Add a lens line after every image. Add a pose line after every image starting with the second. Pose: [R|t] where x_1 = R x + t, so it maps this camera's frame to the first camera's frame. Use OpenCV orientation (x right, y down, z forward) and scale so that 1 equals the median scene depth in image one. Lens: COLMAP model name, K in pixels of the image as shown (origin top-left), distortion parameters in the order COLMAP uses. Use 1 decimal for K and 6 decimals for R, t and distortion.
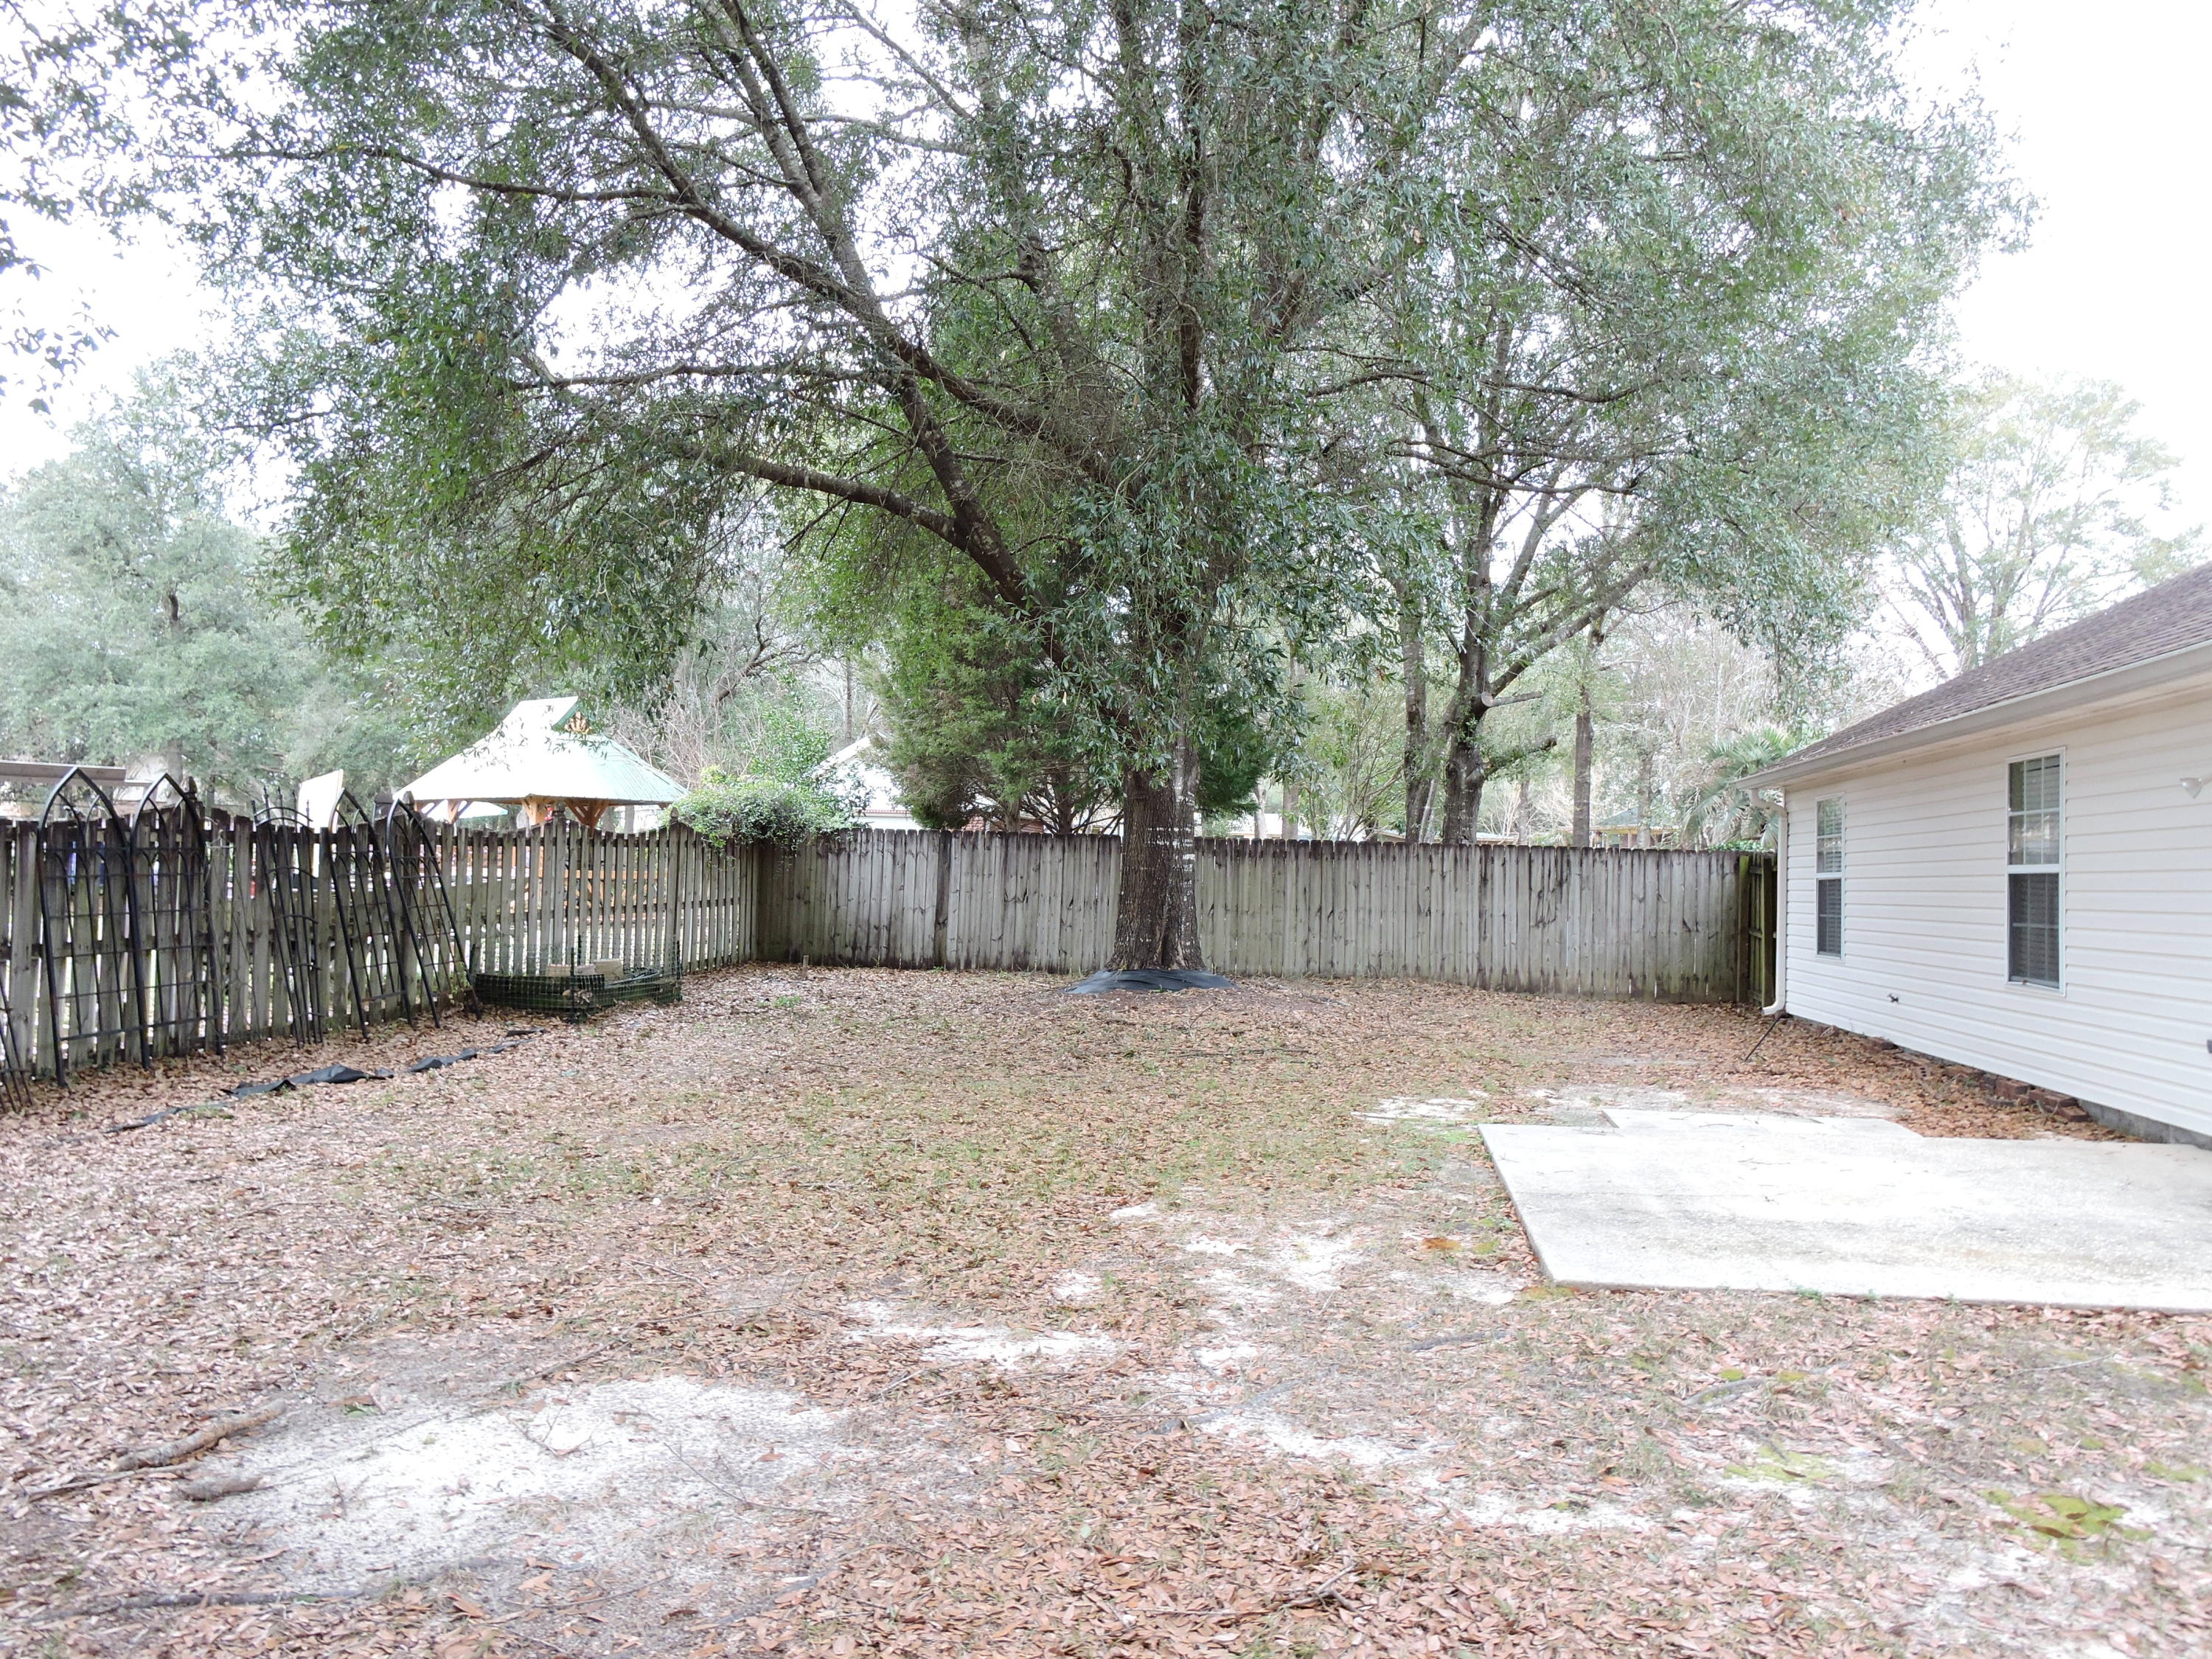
lens RADIAL K [[1617.6, 0, 1106.0], [0, 1617.6, 829.5], [0, 0, 1]] dist [-0.003215, -0.005631]
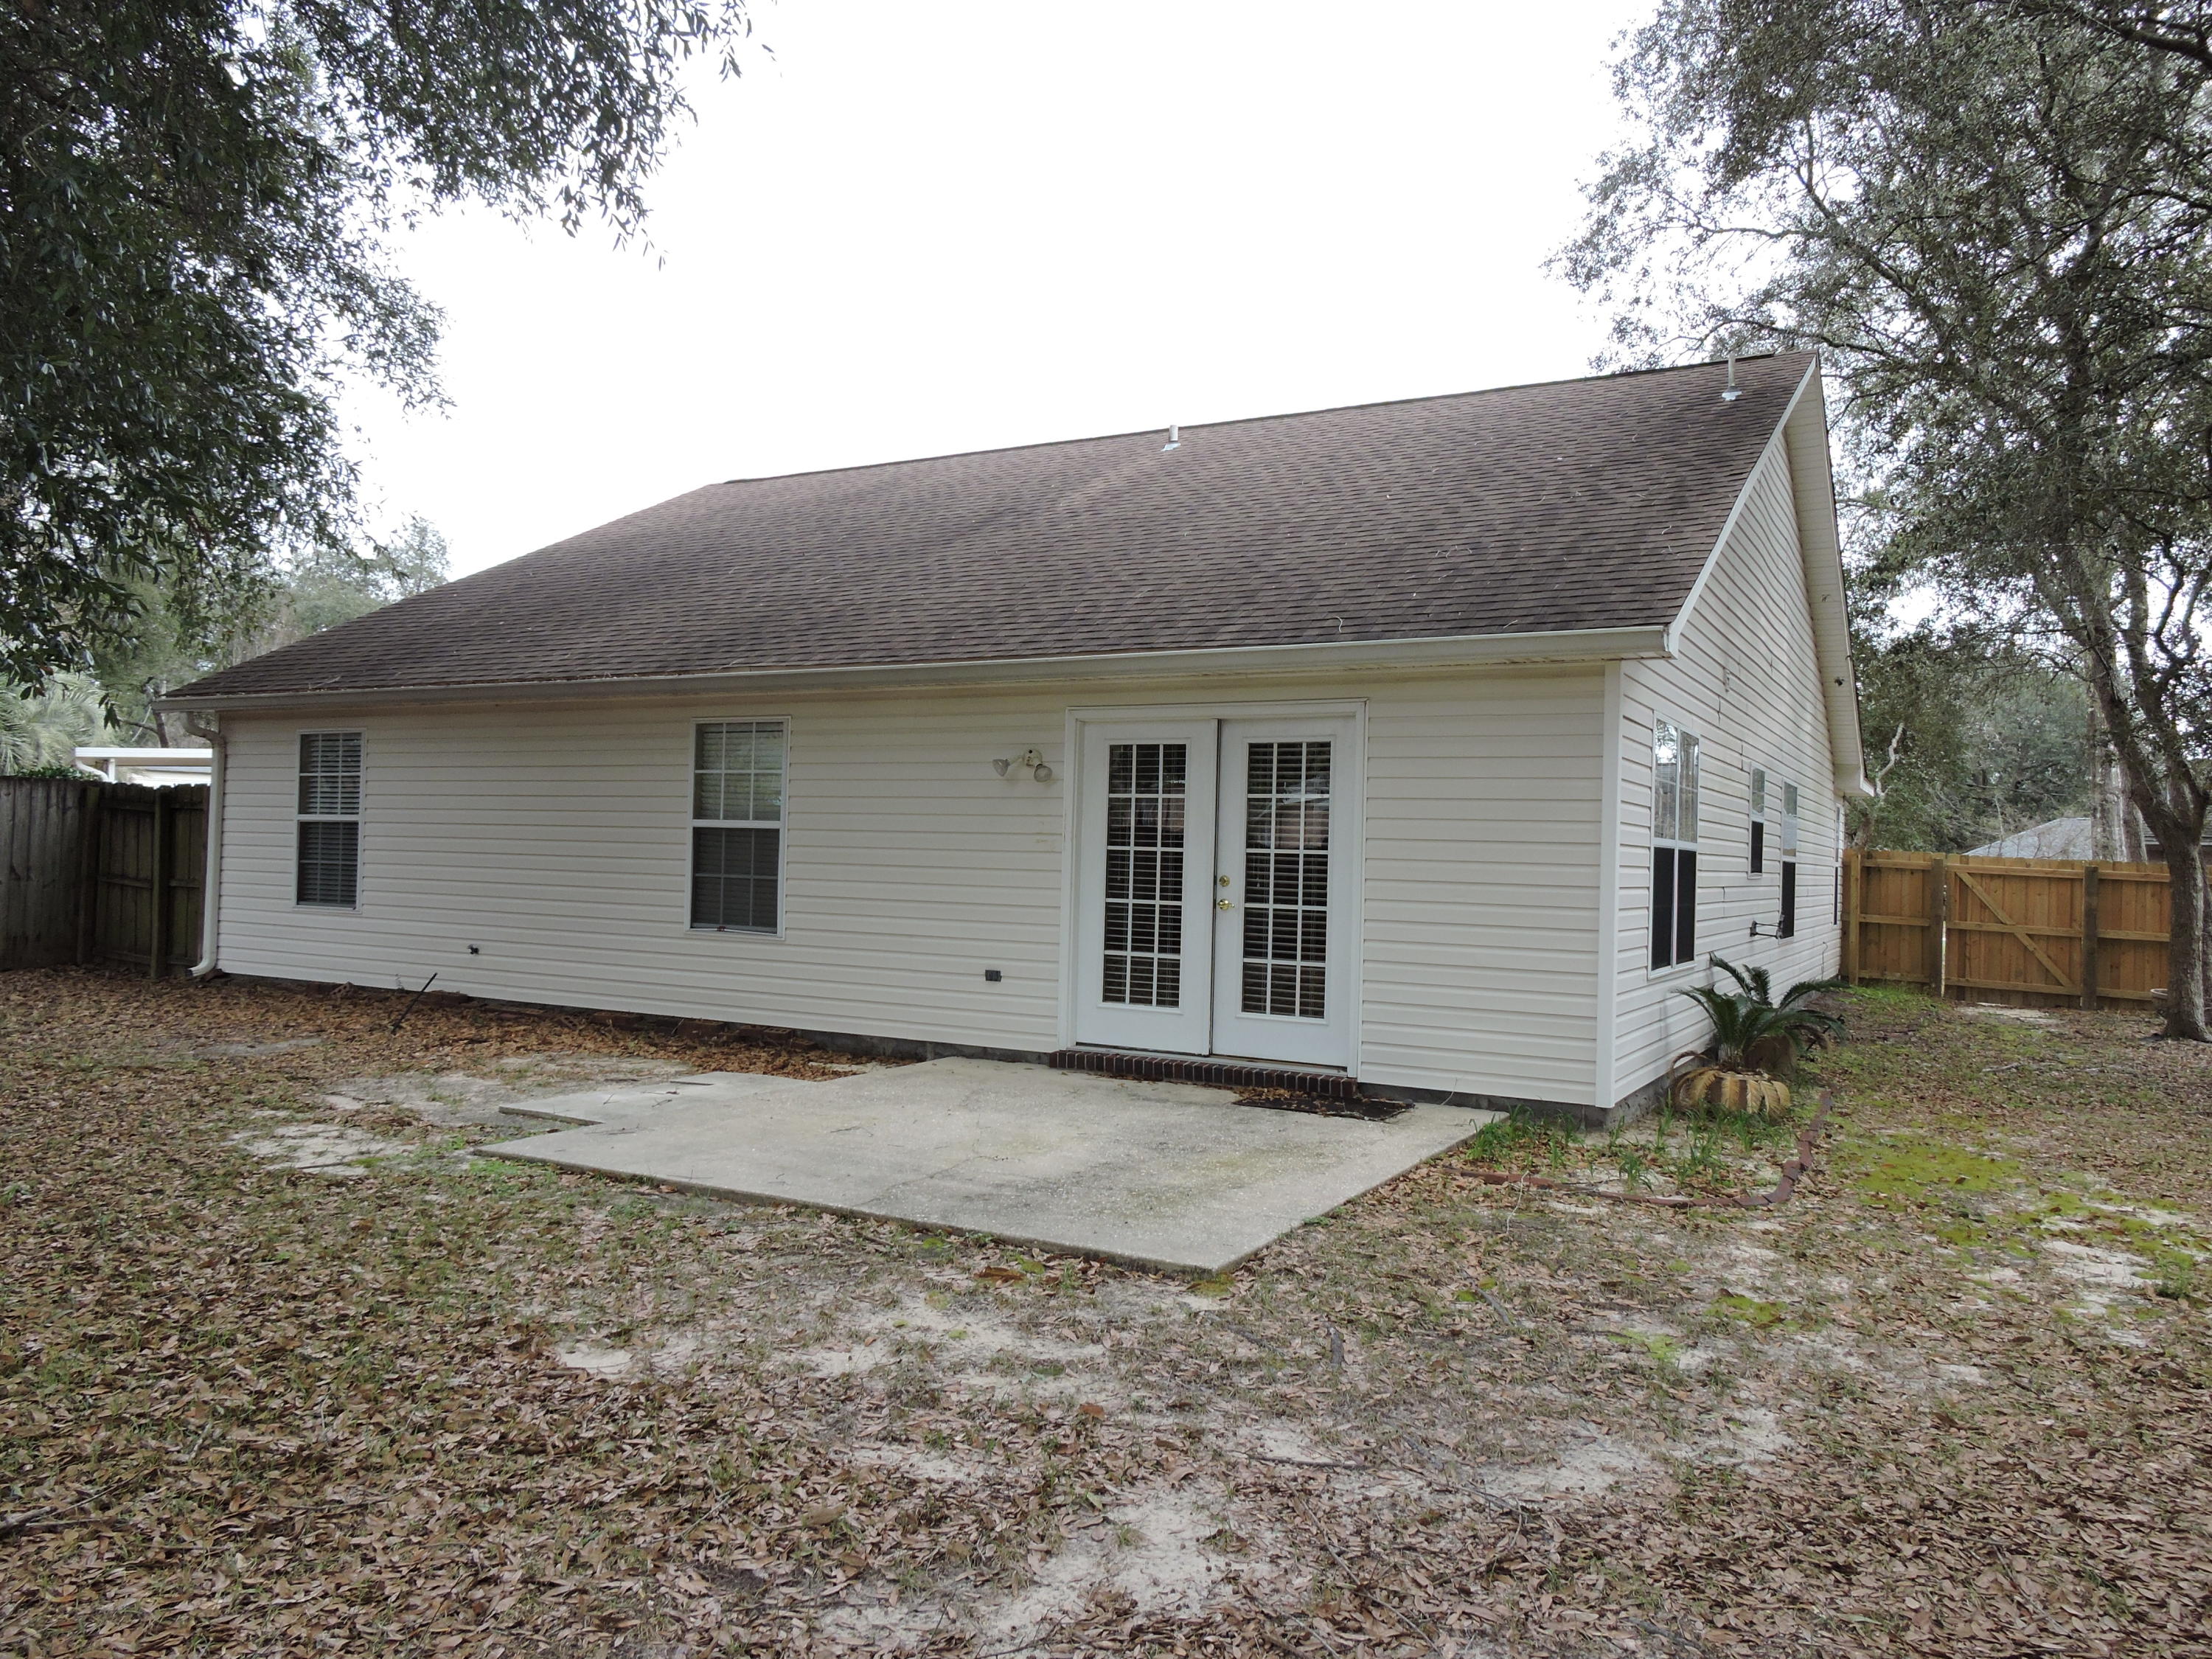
lens RADIAL K [[1617.6, 0, 1106.0], [0, 1617.6, 829.5], [0, 0, 1]] dist [-0.003215, -0.005631]
pose [[0.326226, 0.000900, 0.945291, -0.395648], [-0.049878, 0.998623, 0.016262, -0.001924], [-0.943975, -0.052455, 0.325822, 0.440264]]
